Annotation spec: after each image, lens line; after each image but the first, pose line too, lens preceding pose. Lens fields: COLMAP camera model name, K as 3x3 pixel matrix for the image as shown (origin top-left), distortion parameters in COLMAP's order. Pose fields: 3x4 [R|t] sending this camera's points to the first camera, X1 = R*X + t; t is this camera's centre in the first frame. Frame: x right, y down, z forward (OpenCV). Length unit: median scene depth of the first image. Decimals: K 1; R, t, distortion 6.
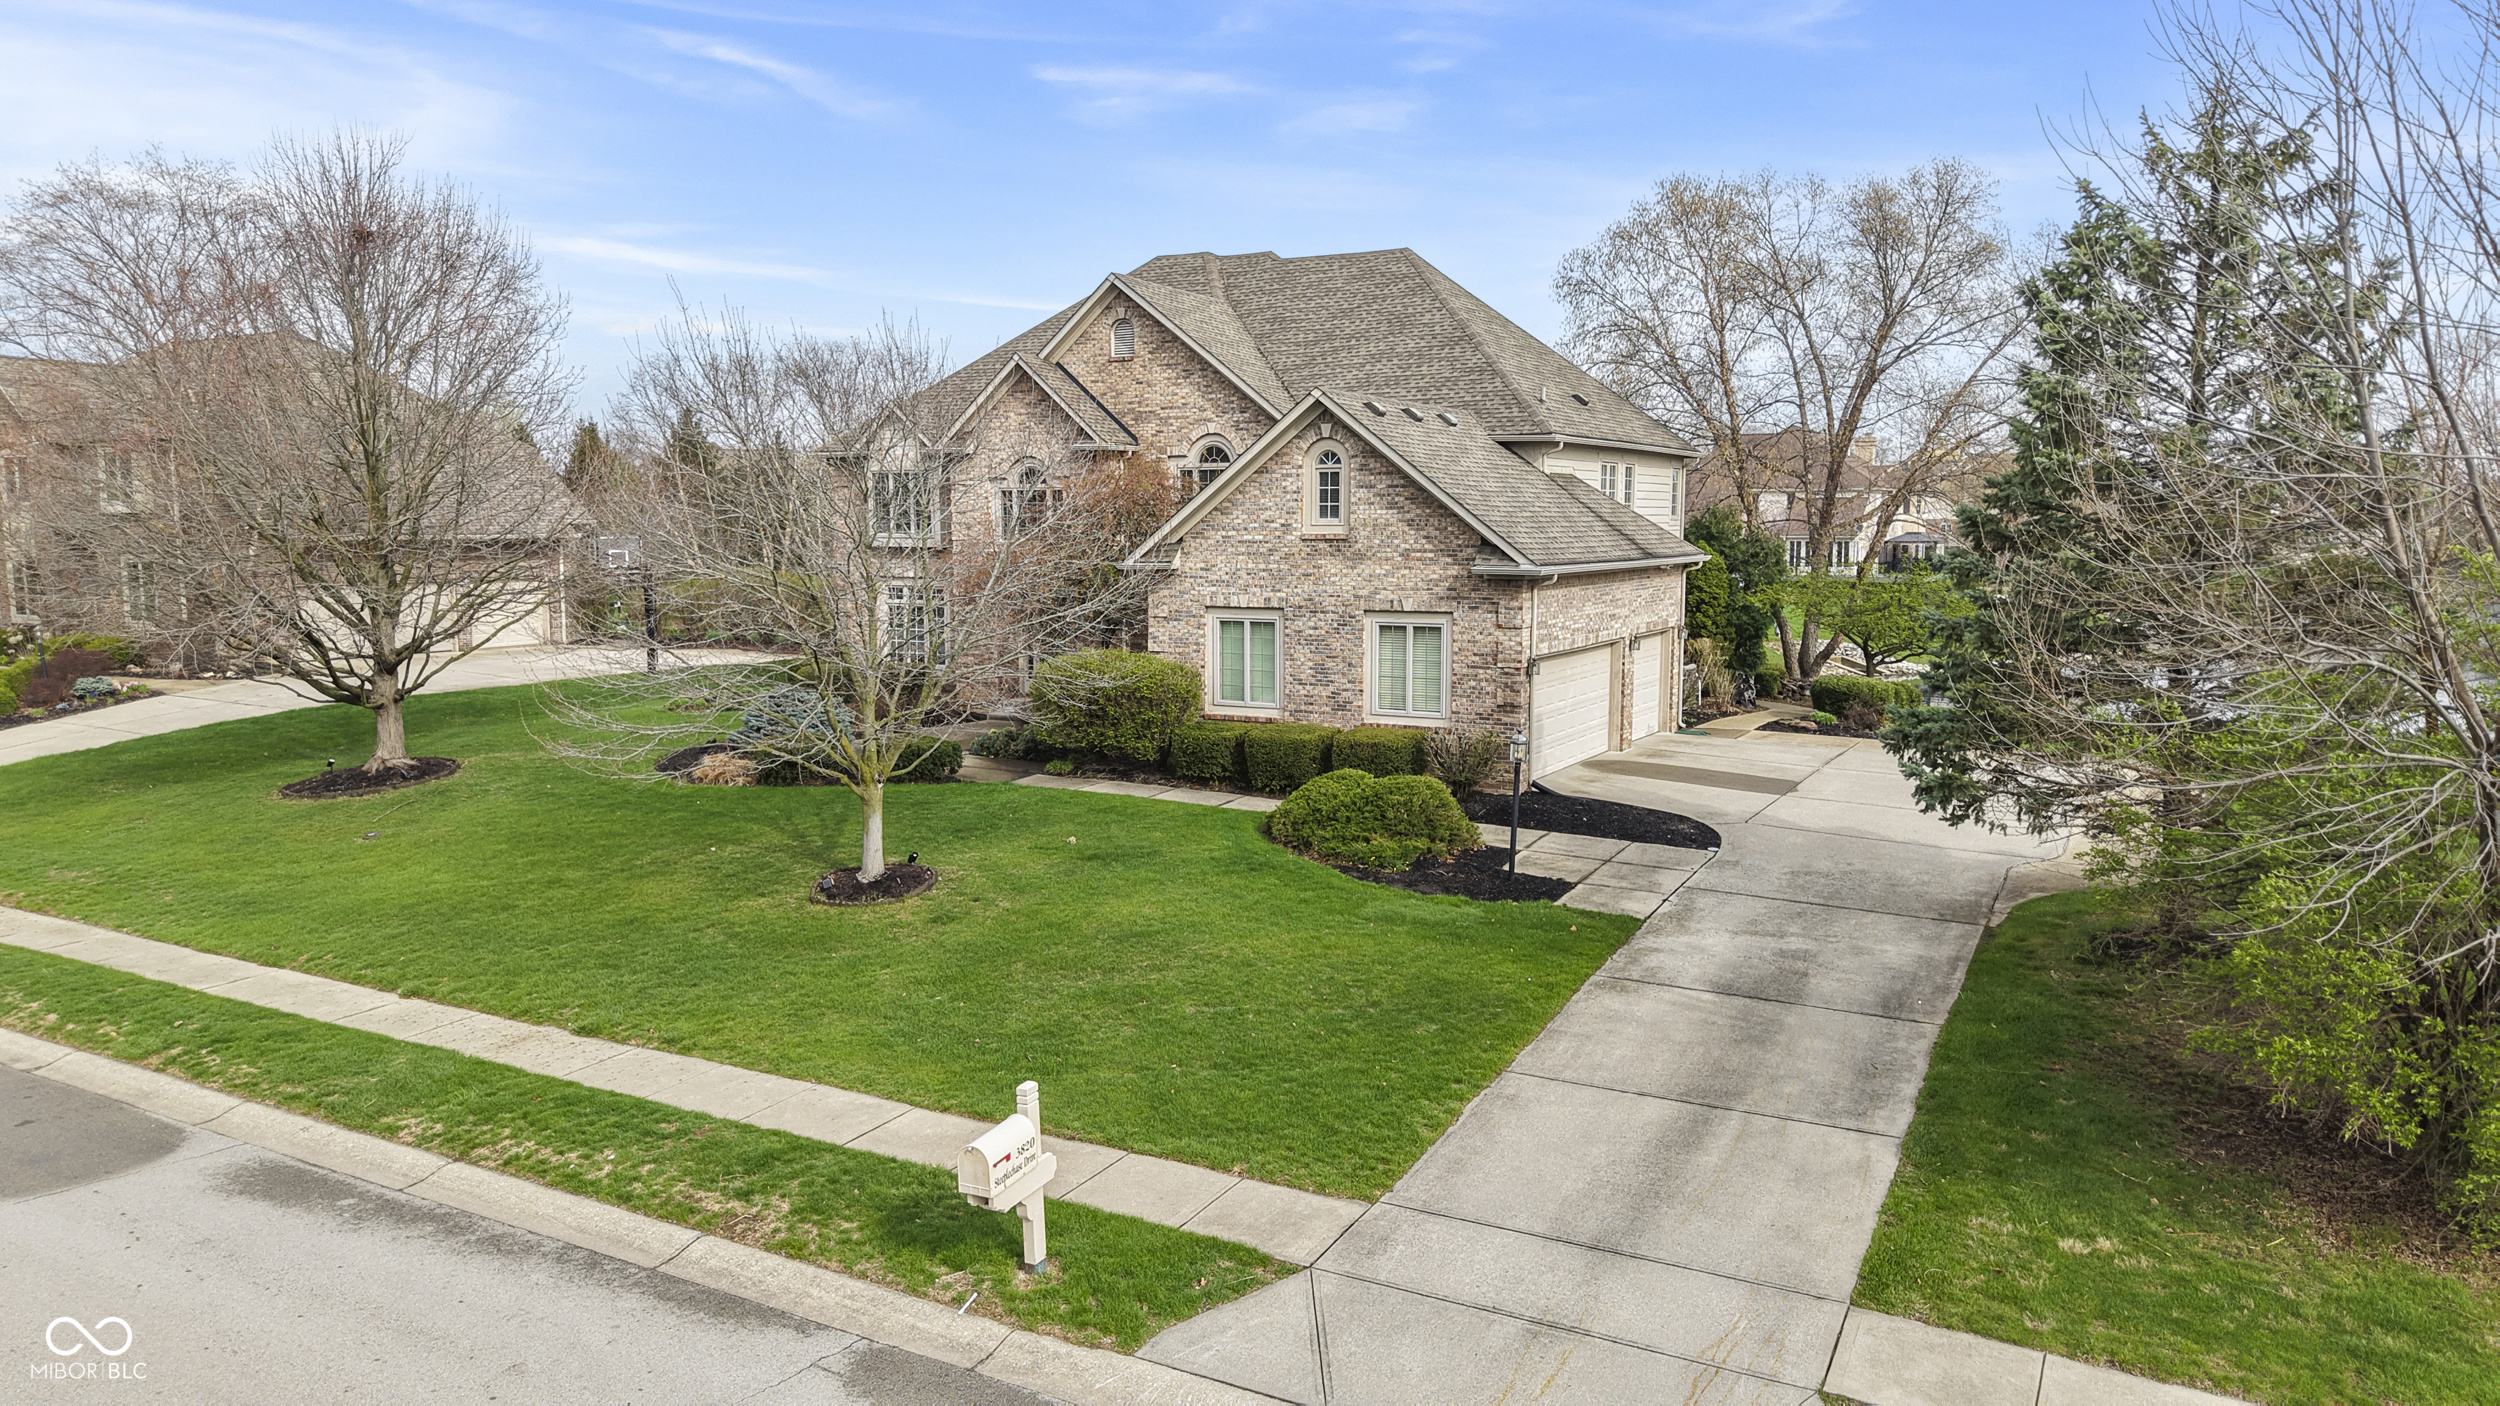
lens RADIAL K [[1586.0, 0, 1250.0], [0, 1586.0, 703.0], [0, 0, 1]] dist [0.062319, -0.099191]
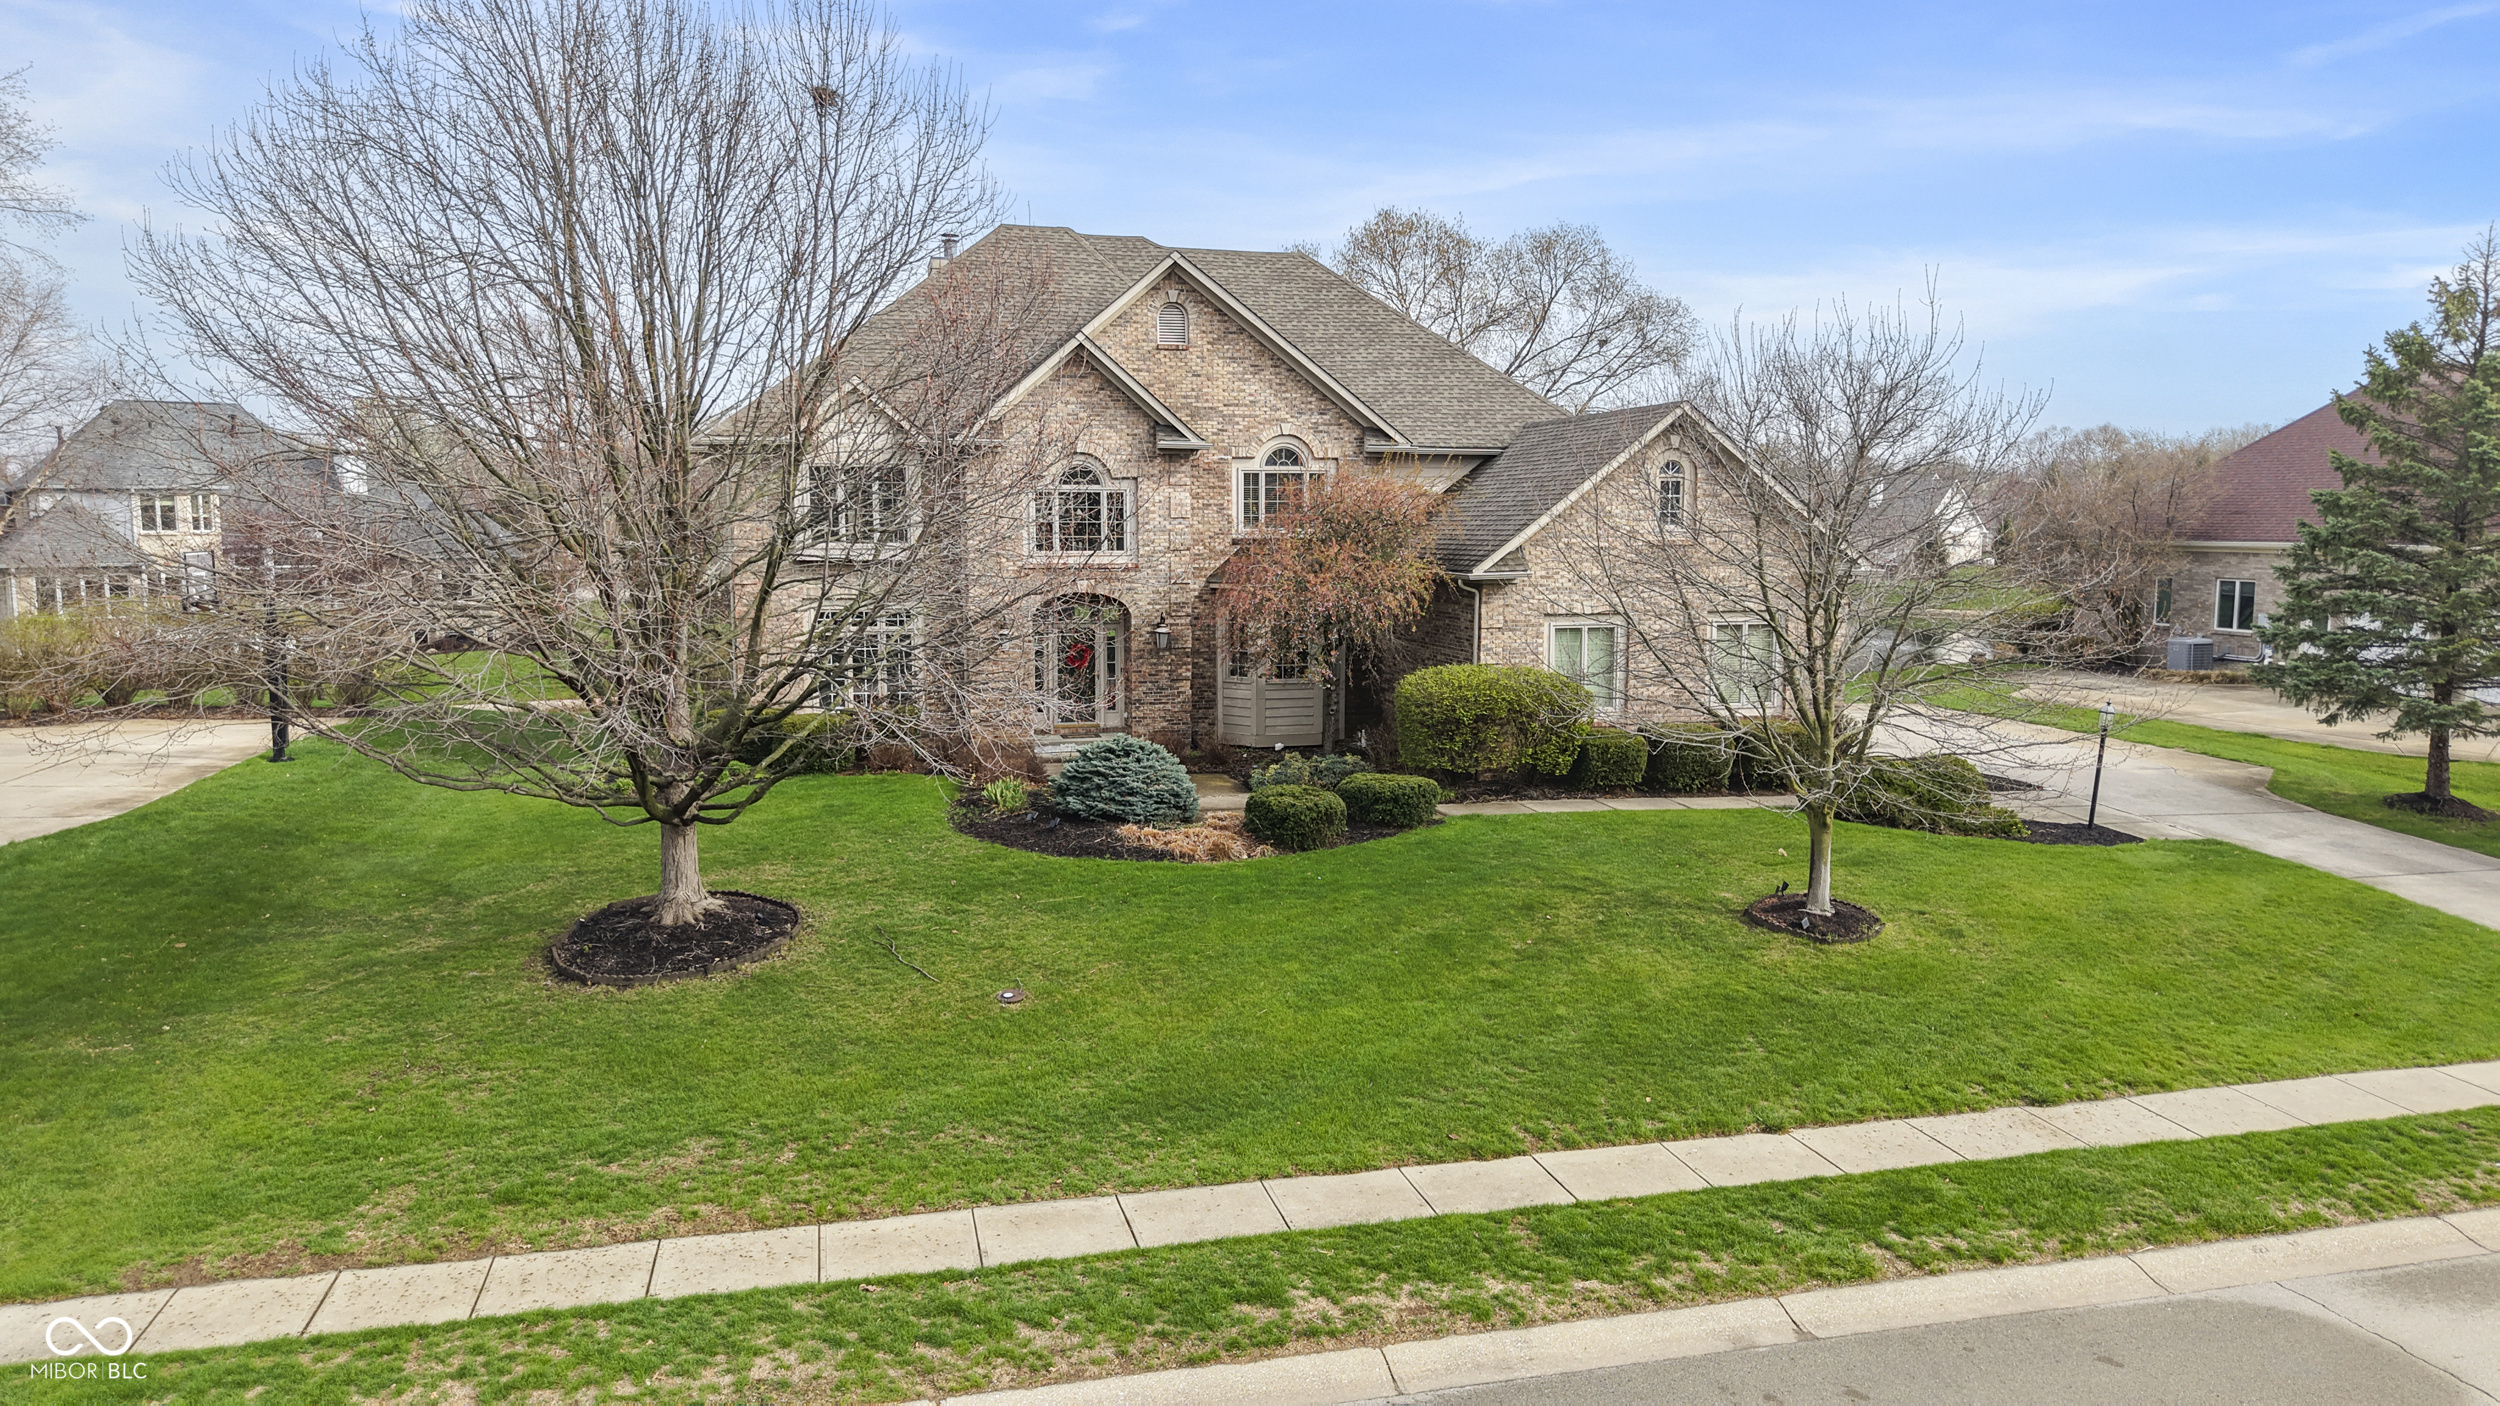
lens RADIAL K [[1586.0, 0, 1250.0], [0, 1586.0, 703.0], [0, 0, 1]] dist [0.062319, -0.099191]
pose [[0.744504, -0.076634, 0.663205, -0.671465], [0.077098, 0.996613, 0.028611, -0.039569], [-0.663151, 0.029831, 0.747891, 0.312965]]
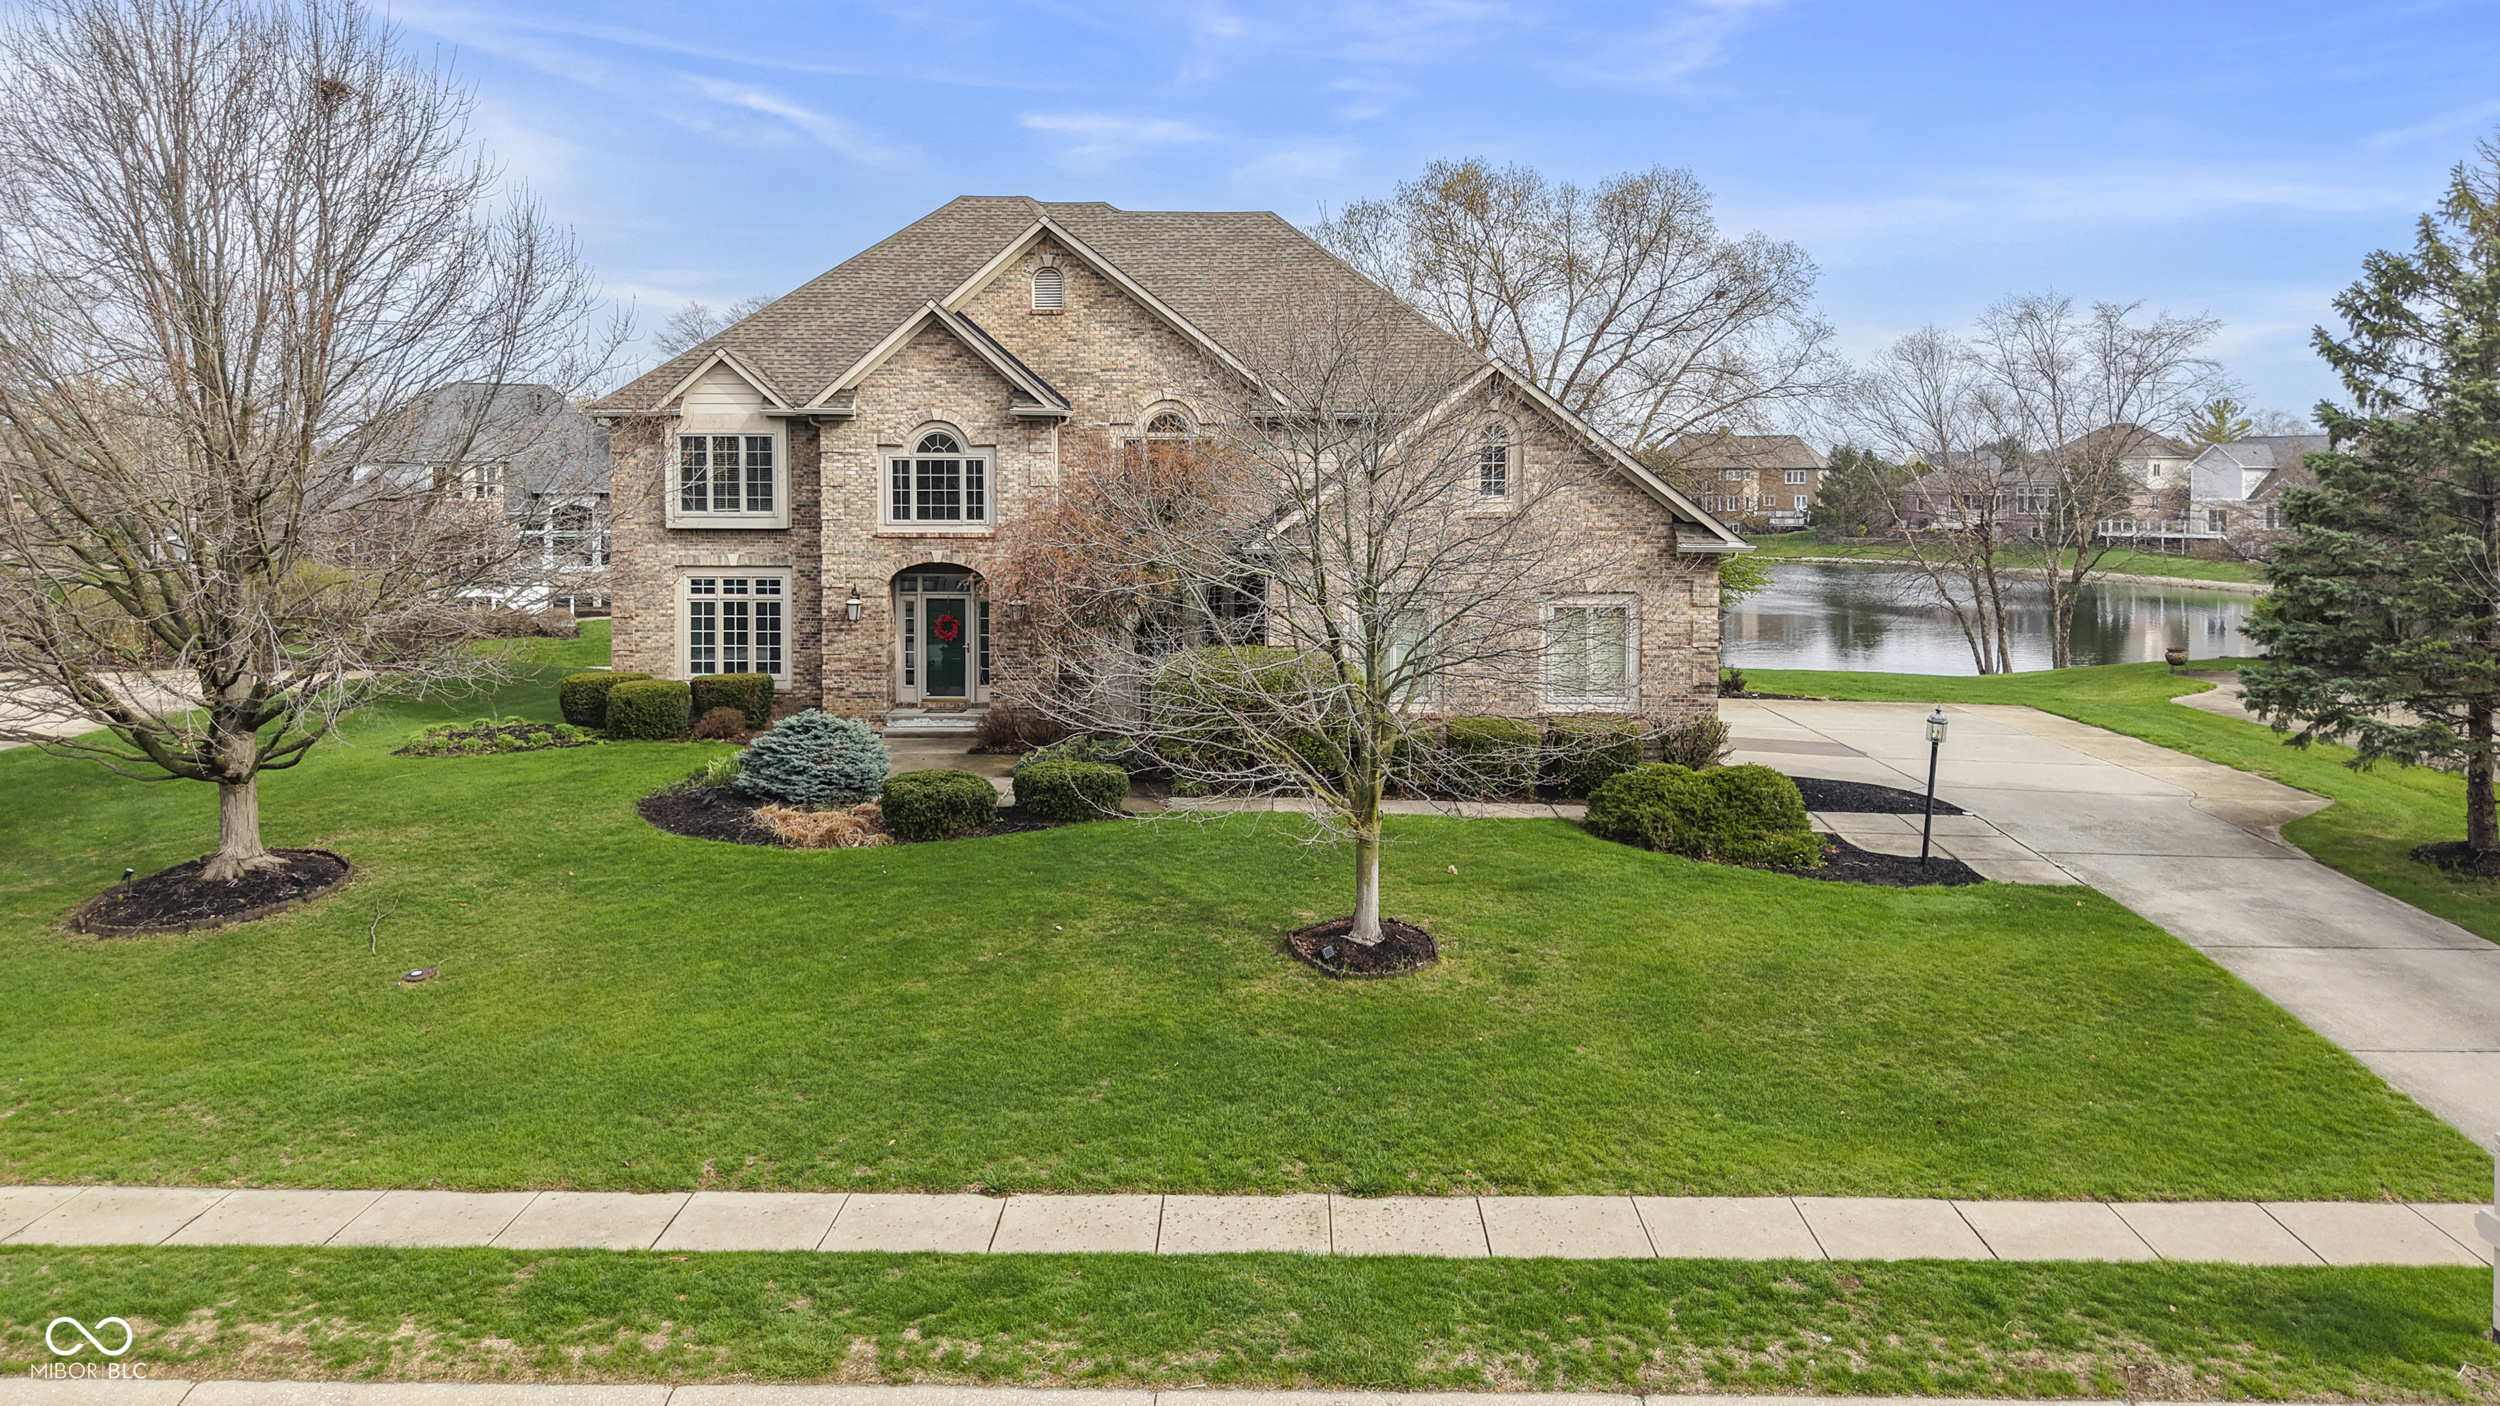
lens RADIAL K [[1641.2, 0, 1257.8], [0, 1641.2, 563.8], [0, 0, 1]] dist [0.001792, -0.002560]
pose [[0.883472, -0.021454, 0.467992, -0.411194], [0.052810, 0.997144, -0.053983, -0.024537], [-0.465497, 0.072407, 0.882083, 0.165734]]
